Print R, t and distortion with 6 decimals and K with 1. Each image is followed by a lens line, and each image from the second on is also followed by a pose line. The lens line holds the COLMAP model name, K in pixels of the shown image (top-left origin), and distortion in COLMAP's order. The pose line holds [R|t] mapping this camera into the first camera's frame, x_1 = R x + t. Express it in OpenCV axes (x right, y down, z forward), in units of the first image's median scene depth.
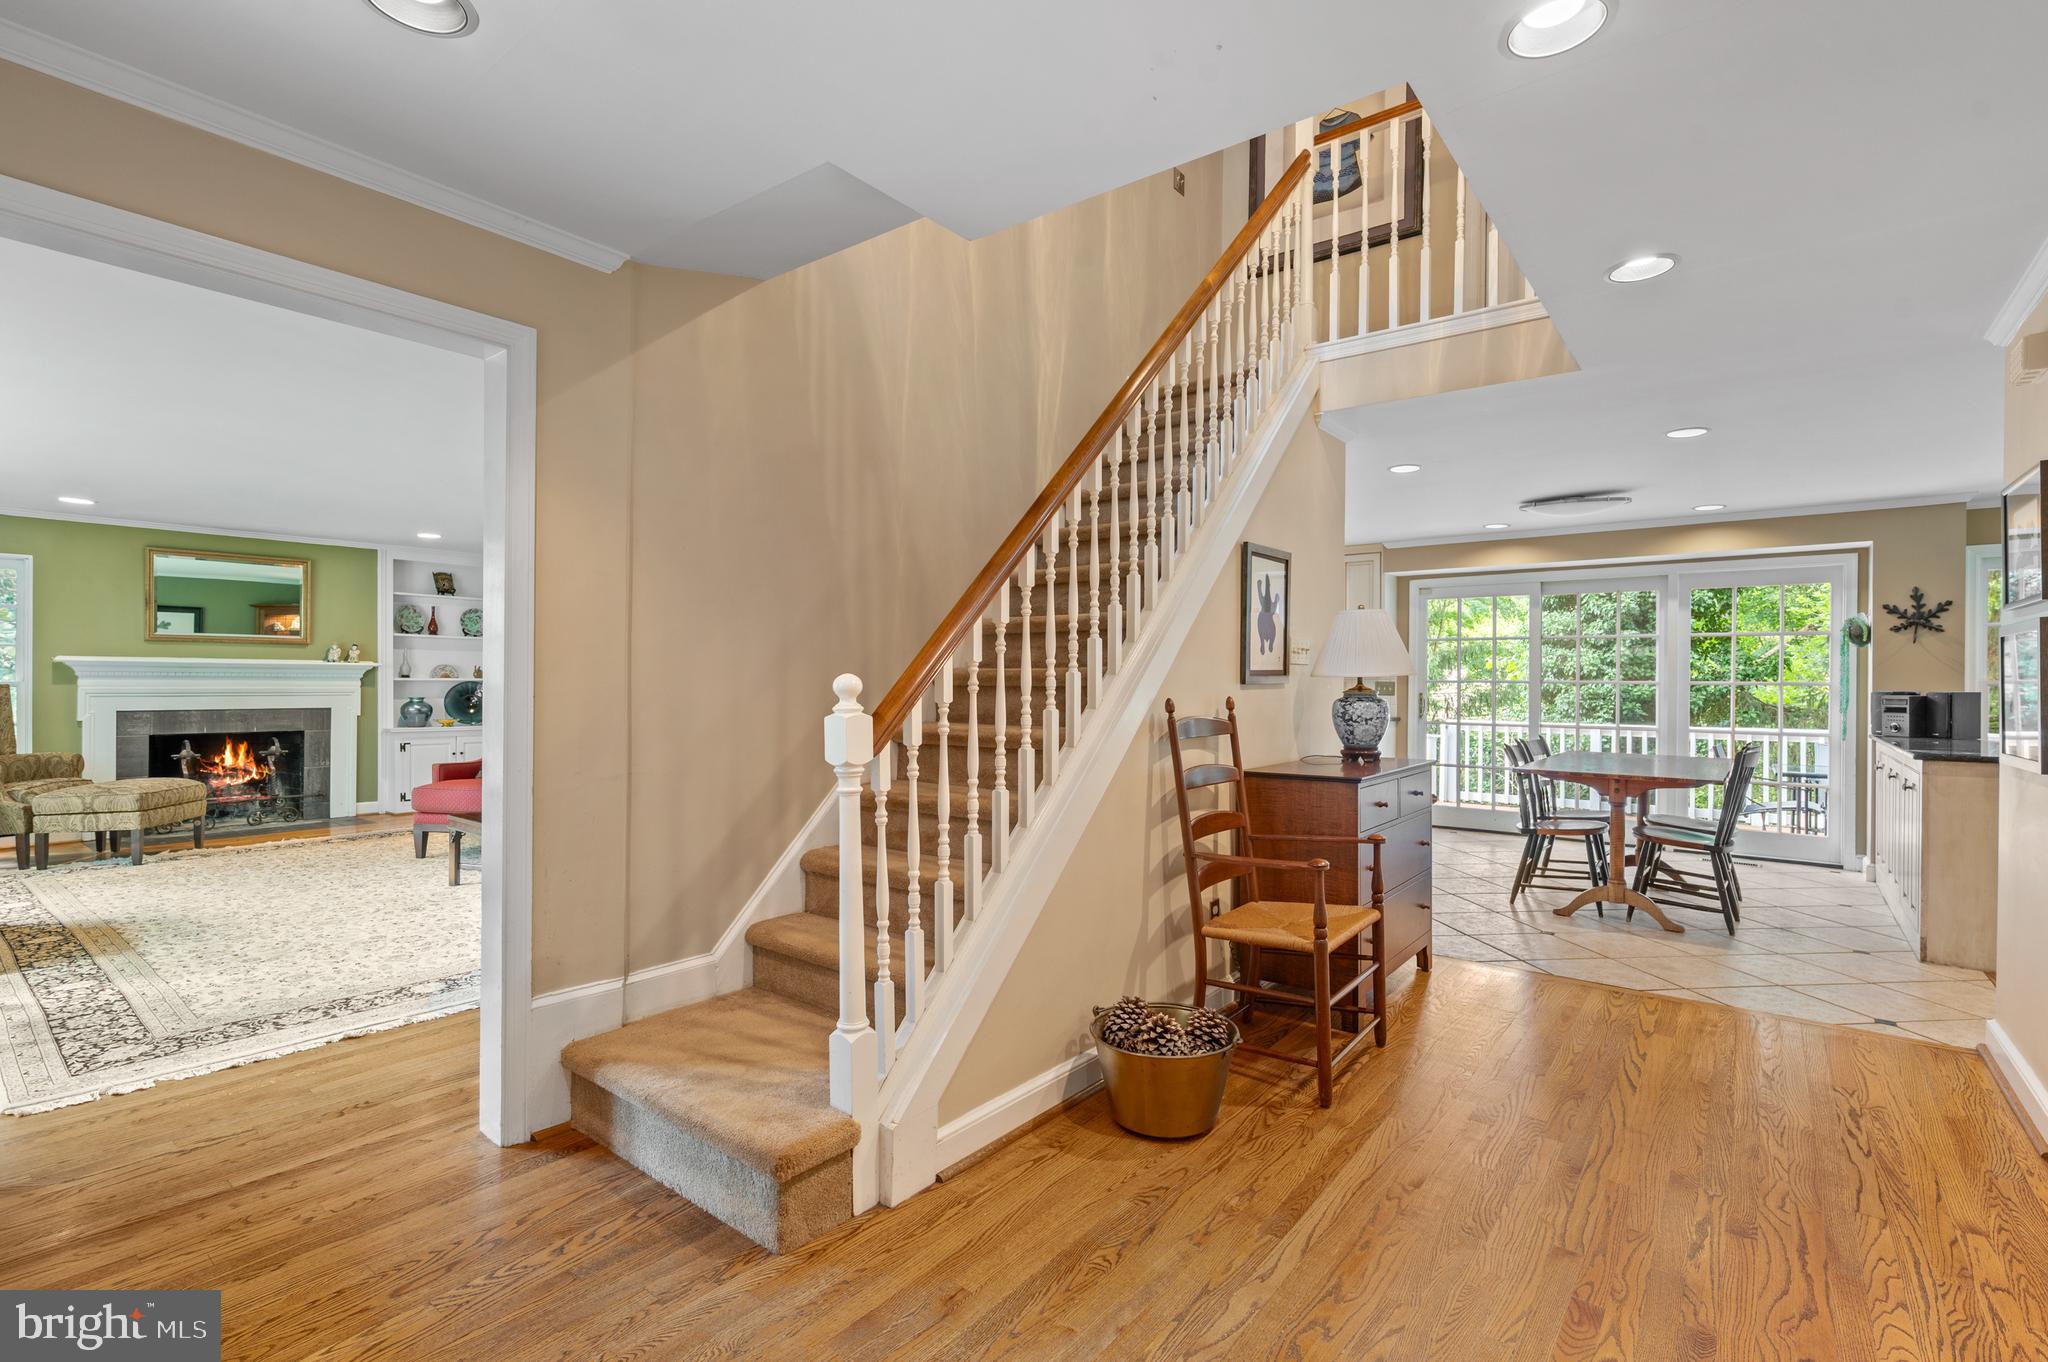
lens RADIAL K [[938.4, 0, 1024.0], [0, 938.4, 681.0], [0, 0, 1]] dist [0.002405, 0.000197]
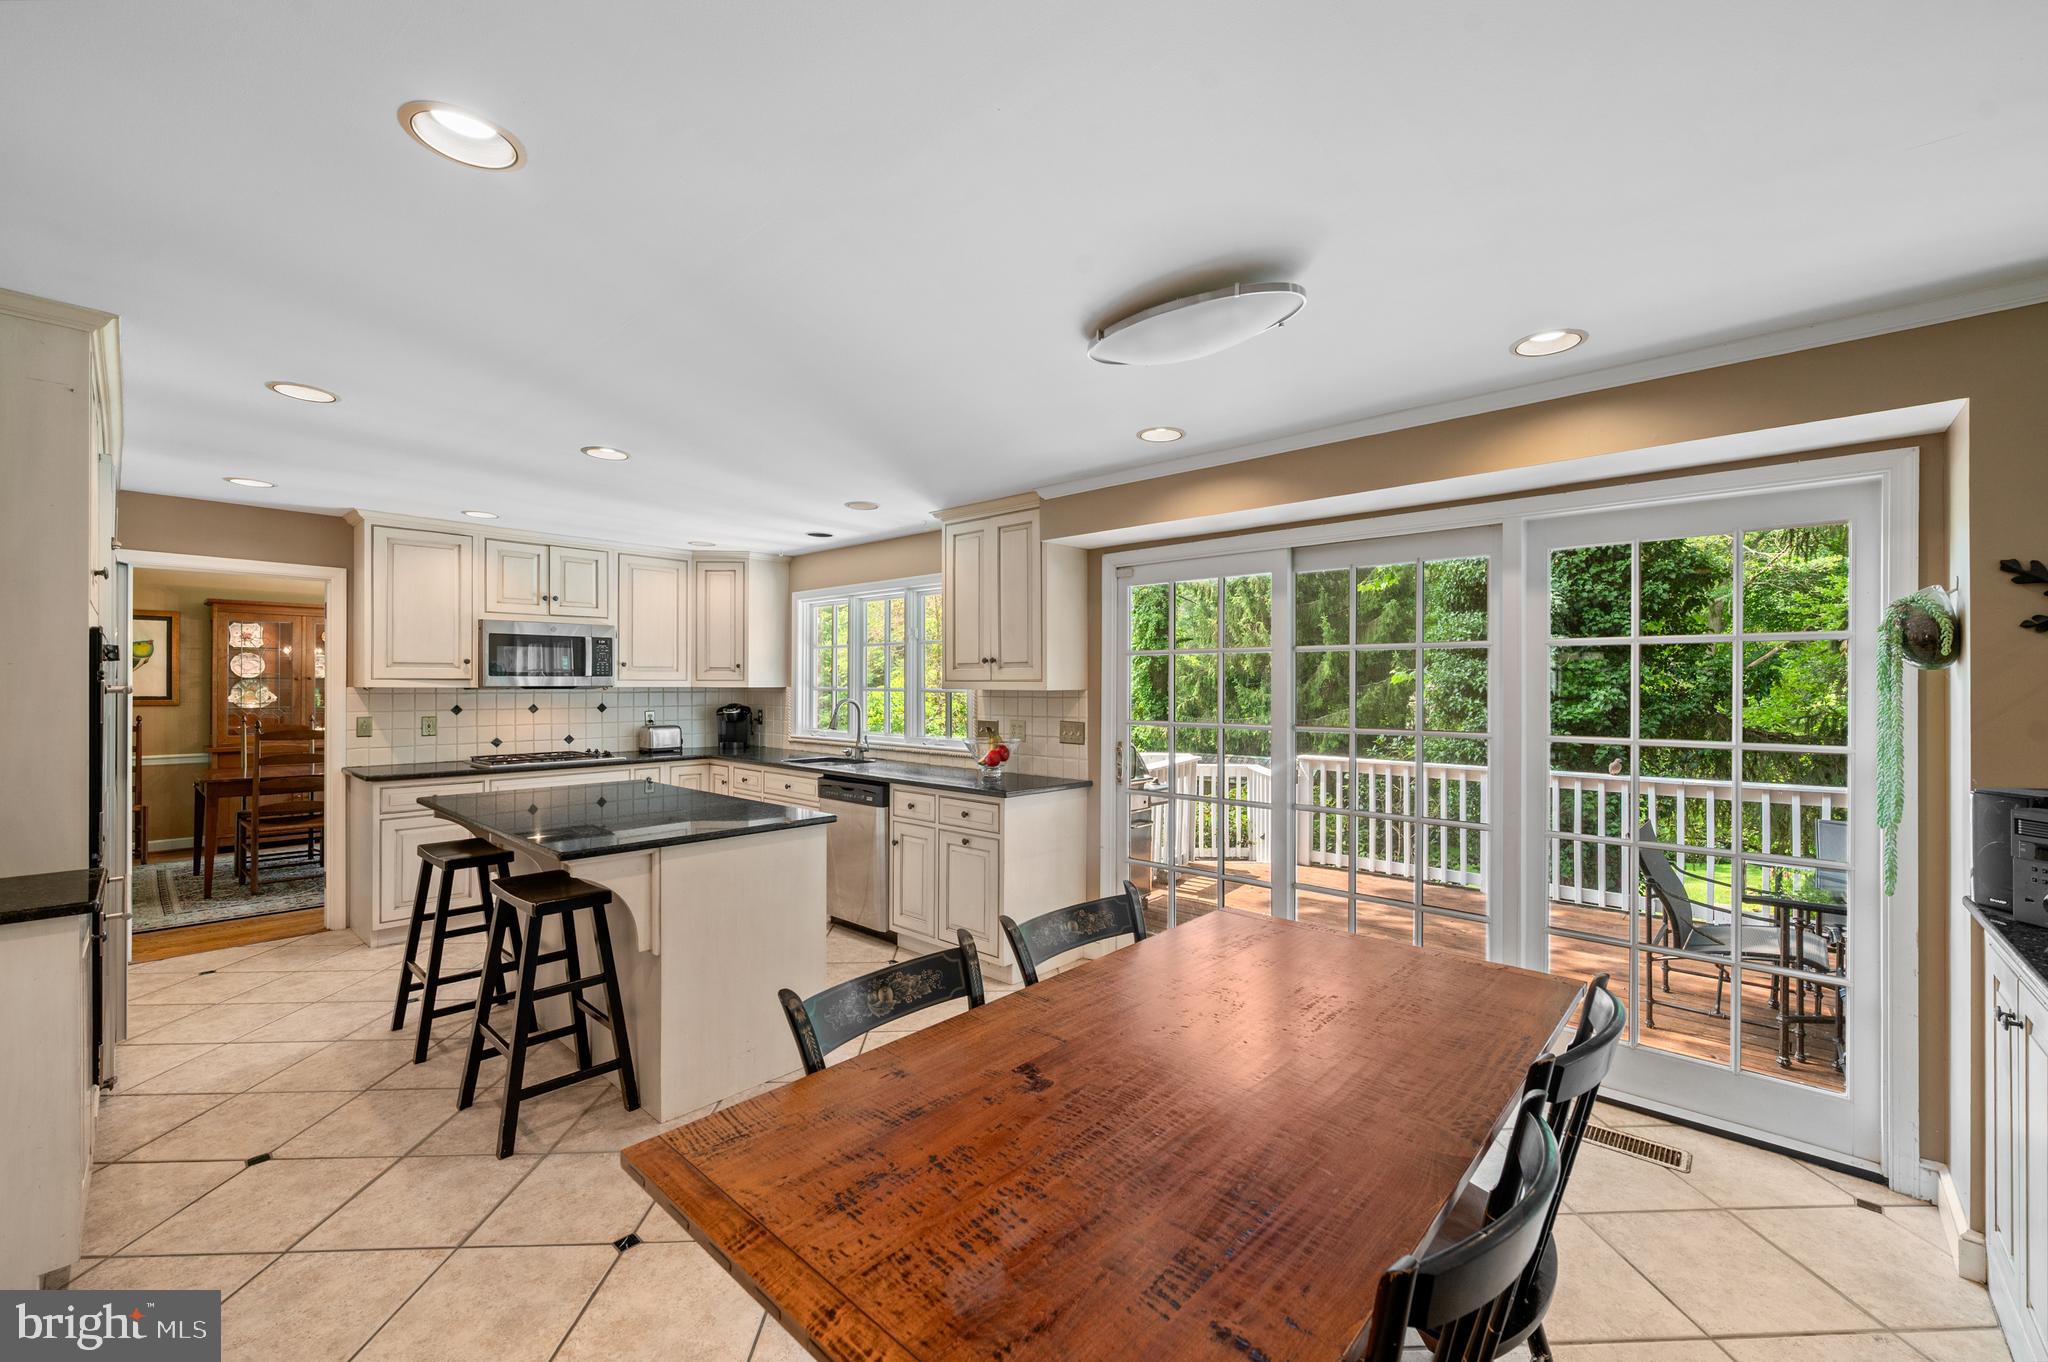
lens RADIAL K [[815.5, 0, 1028.4], [0, 815.5, 684.4], [0, 0, 1]] dist [0.002882, 0.000695]
pose [[0.998143, -0.003968, -0.060783, 0.509185], [0.003846, 0.999990, -0.002129, -0.029576], [0.060791, 0.001891, 0.998149, 0.608916]]
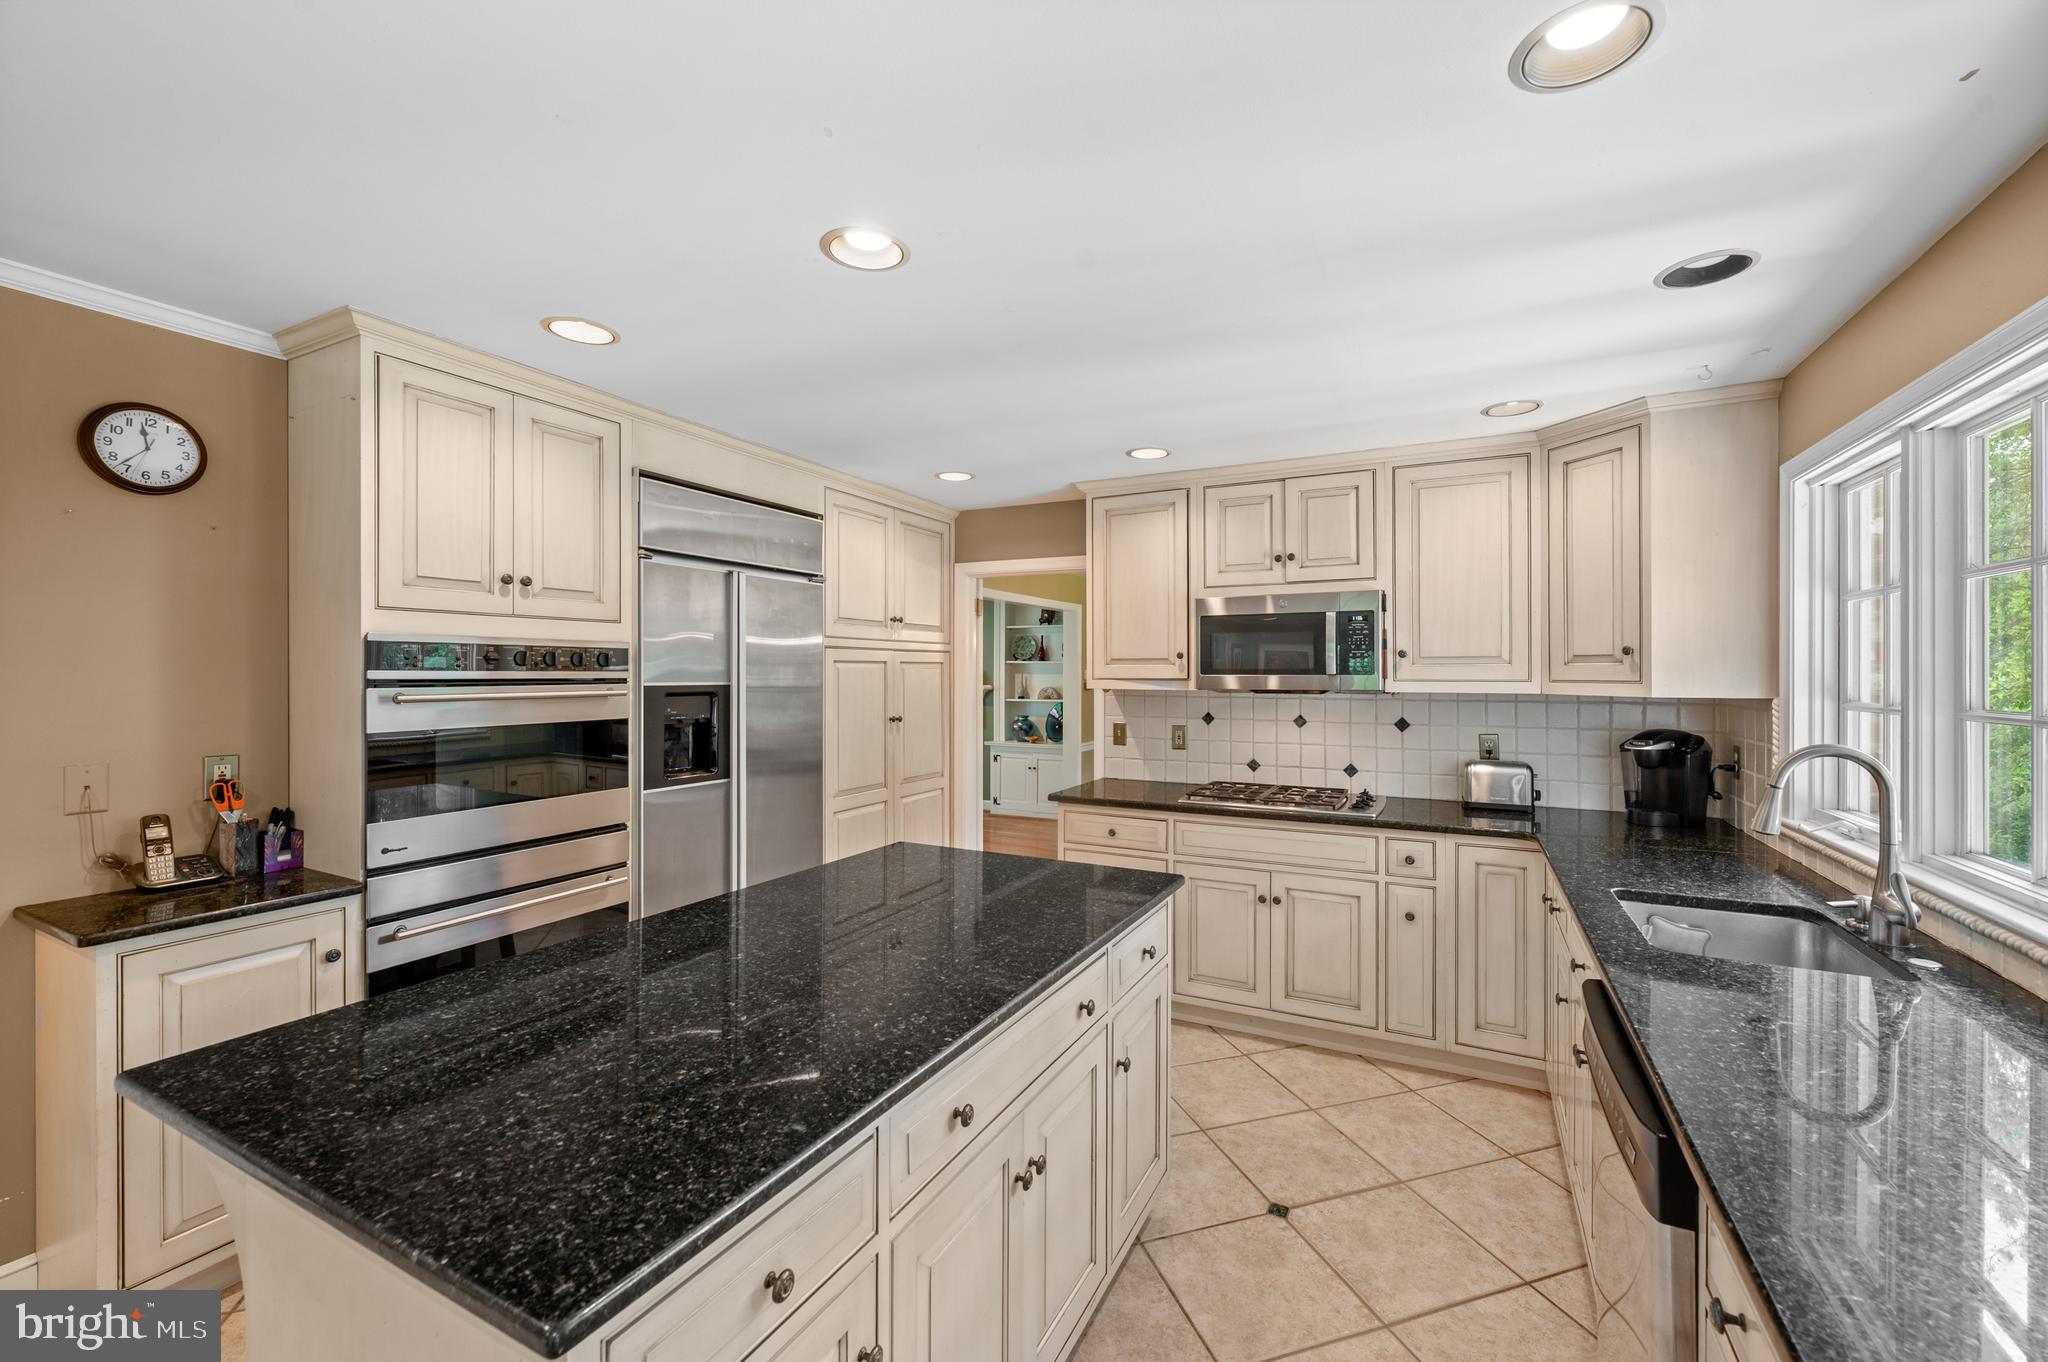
lens RADIAL K [[823.5, 0, 1039.9], [0, 823.5, 683.8], [0, 0, 1]] dist [0.003652, 0.000264]
pose [[0.217200, 0.005485, -0.976112, 0.480582], [-0.004029, 0.999981, 0.004723, -0.037662], [0.976119, 0.002907, 0.217218, 1.147855]]
